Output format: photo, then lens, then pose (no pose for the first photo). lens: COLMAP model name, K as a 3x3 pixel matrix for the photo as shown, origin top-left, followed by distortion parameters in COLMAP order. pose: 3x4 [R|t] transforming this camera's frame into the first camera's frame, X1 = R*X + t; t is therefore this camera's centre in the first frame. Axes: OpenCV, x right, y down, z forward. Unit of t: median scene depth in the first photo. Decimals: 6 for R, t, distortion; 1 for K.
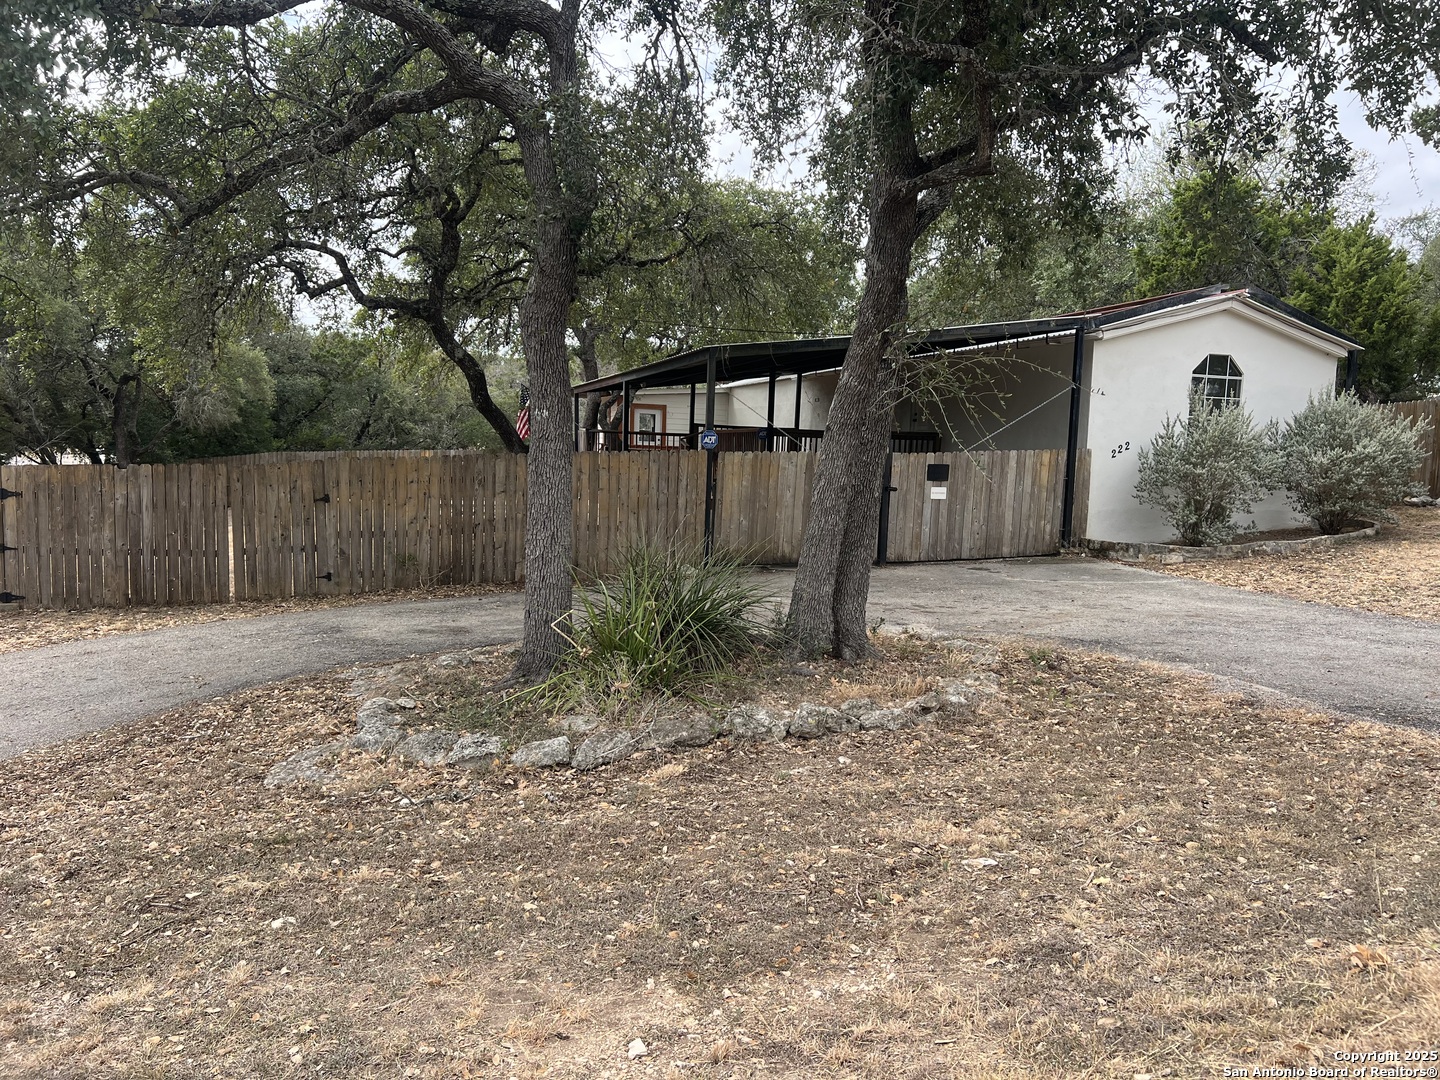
lens RADIAL K [[1081.9, 0, 718.8], [0, 1081.9, 560.2], [0, 0, 1]] dist [0.068985, -0.092539]
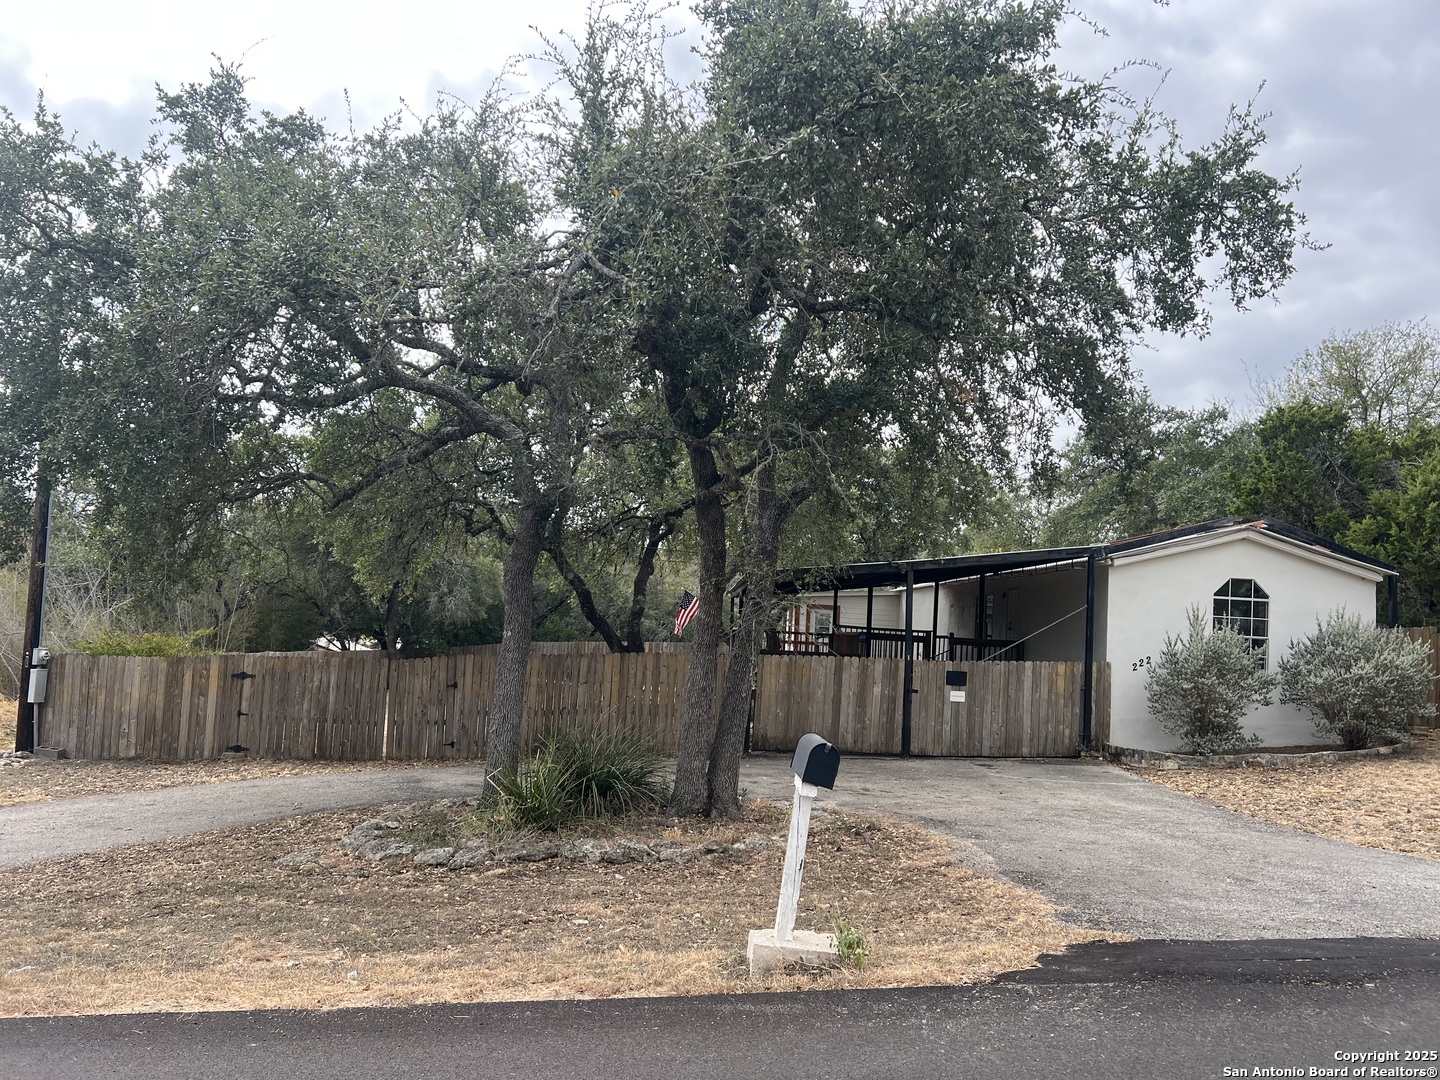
lens RADIAL K [[1081.9, 0, 721.7], [0, 1081.9, 543.7], [0, 0, 1]] dist [0.068985, -0.092539]
pose [[0.965264, -0.001966, -0.261269, 0.281324], [-0.047366, 0.982086, -0.182383, 0.001209], [0.256947, 0.188423, 0.947879, -0.201189]]
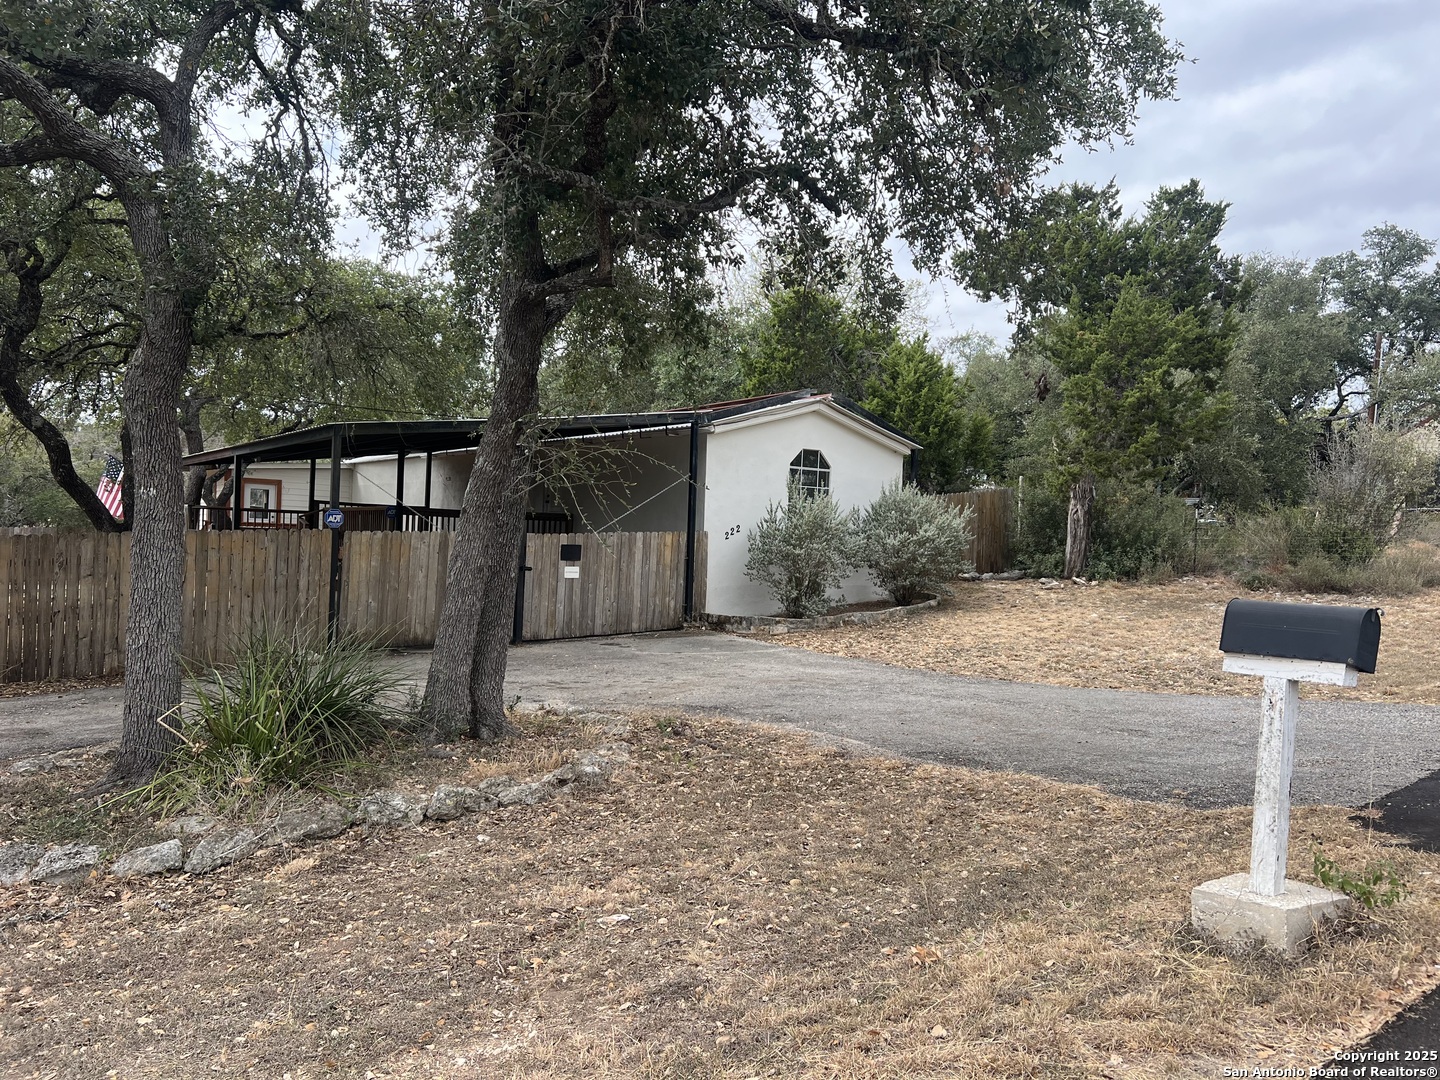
lens RADIAL K [[1081.9, 0, 720.5], [0, 1081.9, 550.7], [0, 0, 1]] dist [0.068985, -0.092539]
pose [[0.943798, -0.001507, 0.330519, -0.005339], [0.028178, 0.996716, -0.075916, 0.000133], [-0.329319, 0.080963, 0.940741, -0.025164]]
